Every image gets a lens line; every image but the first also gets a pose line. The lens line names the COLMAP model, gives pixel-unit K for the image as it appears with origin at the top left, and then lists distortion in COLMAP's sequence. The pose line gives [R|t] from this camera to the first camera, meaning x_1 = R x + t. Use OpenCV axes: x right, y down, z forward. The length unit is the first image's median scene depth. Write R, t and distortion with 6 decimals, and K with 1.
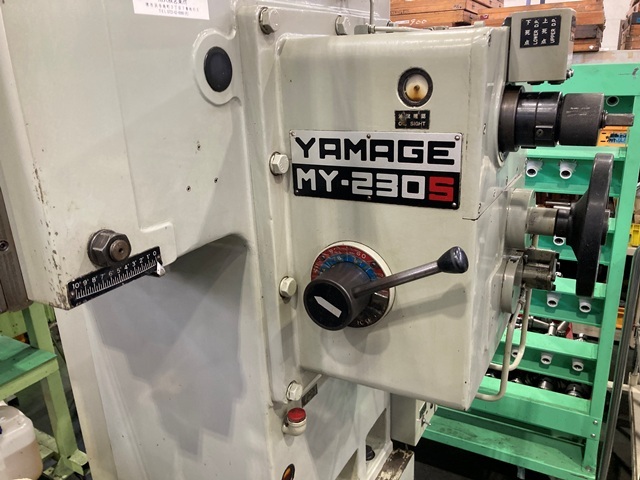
lens RADIAL K [[522.6, 0, 322.0], [0, 522.6, 247.2], [0, 0, 1]] dist [0.081272, -0.101405]
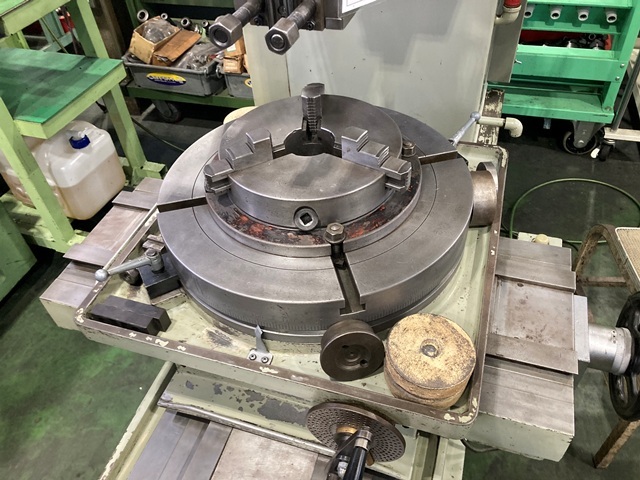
lens RADIAL K [[525.3, 0, 314.4], [0, 525.3, 235.6], [0, 0, 1]] dist [0.020145, -0.009880]
pose [[0.982405, -0.145923, 0.116562, -0.848547], [0.085269, 0.905721, 0.415208, 0.333694], [-0.166161, -0.397964, 0.902228, -0.189035]]
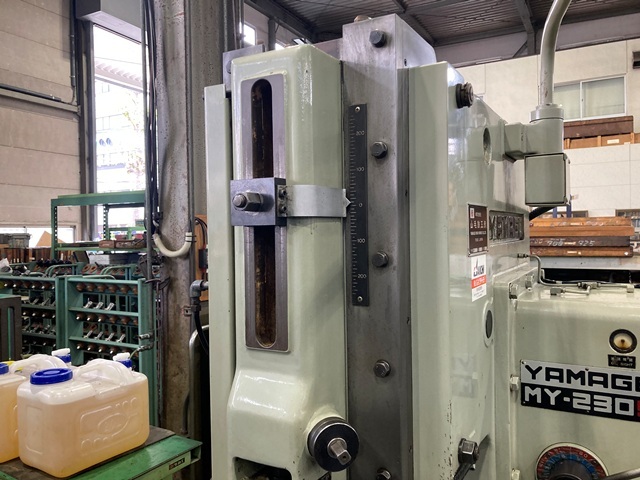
lens RADIAL K [[524.8, 0, 321.7], [0, 524.8, 236.7], [0, 0, 1]] dist [0.019379, -0.006113]
pose [[0.999629, 0.025627, -0.009187, -0.625279], [-0.027218, 0.947888, -0.317439, -0.069847], [0.000573, 0.317572, 0.948234, -0.505263]]
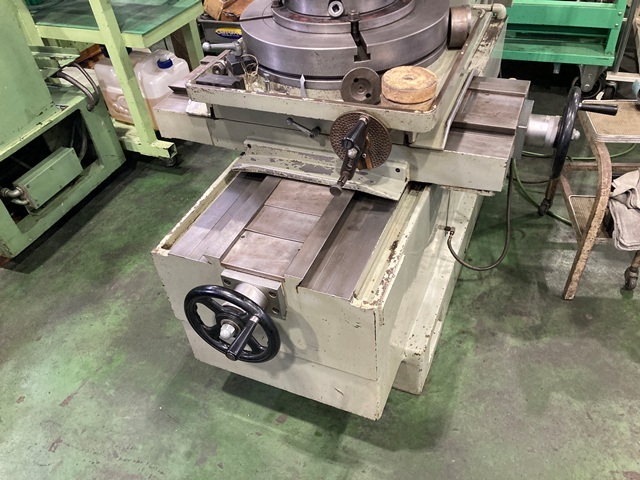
lens RADIAL K [[522.7, 0, 315.0], [0, 522.7, 245.2], [0, 0, 1]] dist [0.032357, -0.036018]
pose [[0.994089, -0.100044, 0.042166, -0.944473], [0.076298, 0.920079, 0.384231, 0.768107], [-0.077236, -0.378743, 0.922274, -1.000413]]
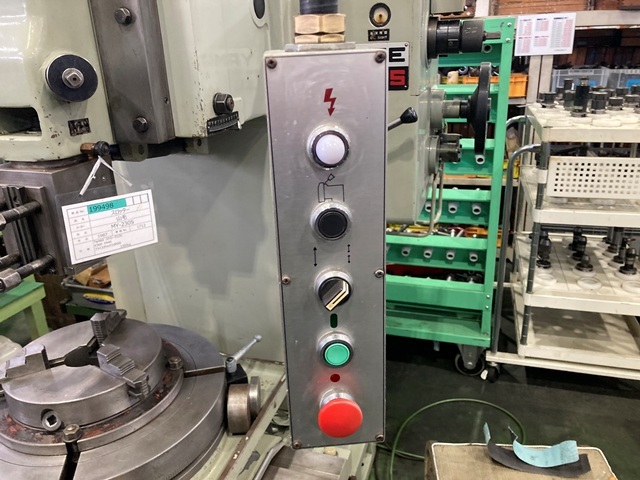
lens RADIAL K [[528.2, 0, 314.9], [0, 528.2, 238.6], [0, 0, 1]] dist [0.014624, -0.009262]
pose [[0.982716, -0.067167, 0.172506, -0.326417], [0.063174, 0.997594, 0.028539, 0.307828], [-0.174008, -0.017148, 0.984595, -0.566264]]
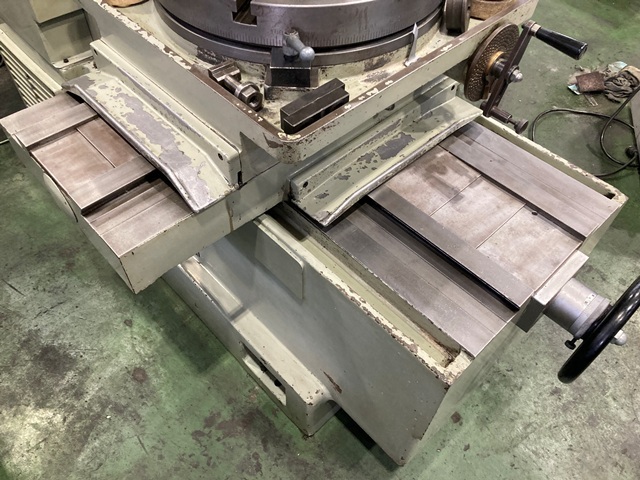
lens RADIAL K [[528.1, 0, 308.1], [0, 528.1, 239.2], [0, 0, 1]] dist [0.008950, -0.002730]
pose [[0.308230, -0.713393, 0.629337, -1.941322], [0.291907, 0.700558, 0.651159, 0.435926], [-0.905420, -0.016999, 0.424177, 0.400660]]
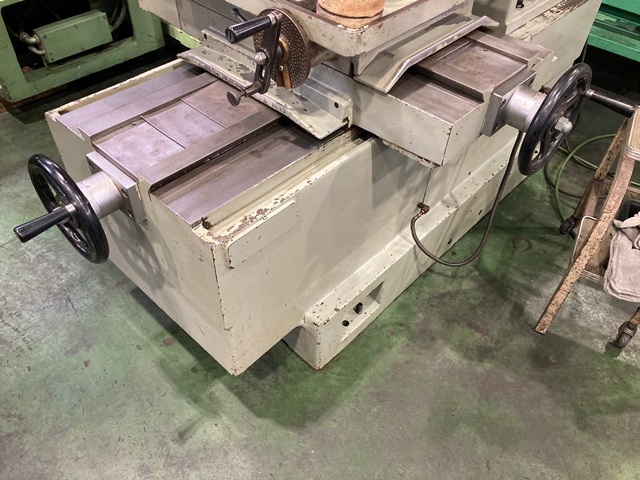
lens RADIAL K [[524.8, 0, 321.7], [0, 524.8, 236.7], [0, 0, 1]] dist [0.019379, -0.006113]
pose [[0.968831, 0.222127, -0.109661, -0.374819], [-0.150458, 0.879314, 0.451851, 0.898933], [0.196795, -0.421268, 0.885328, -0.763721]]
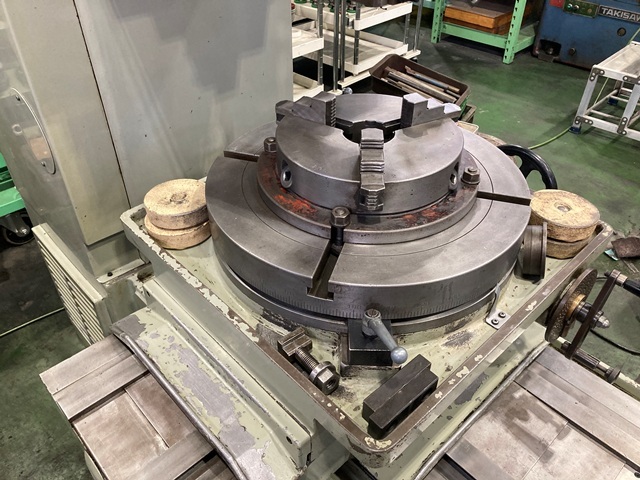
lens RADIAL K [[528.2, 0, 314.9], [0, 528.2, 238.6], [0, 0, 1]] dist [0.014624, -0.009262]
pose [[0.311315, -0.564108, 0.764765, -1.706603], [0.302427, 0.821727, 0.483015, 0.228606], [-0.900900, 0.080916, 0.426417, 0.547207]]
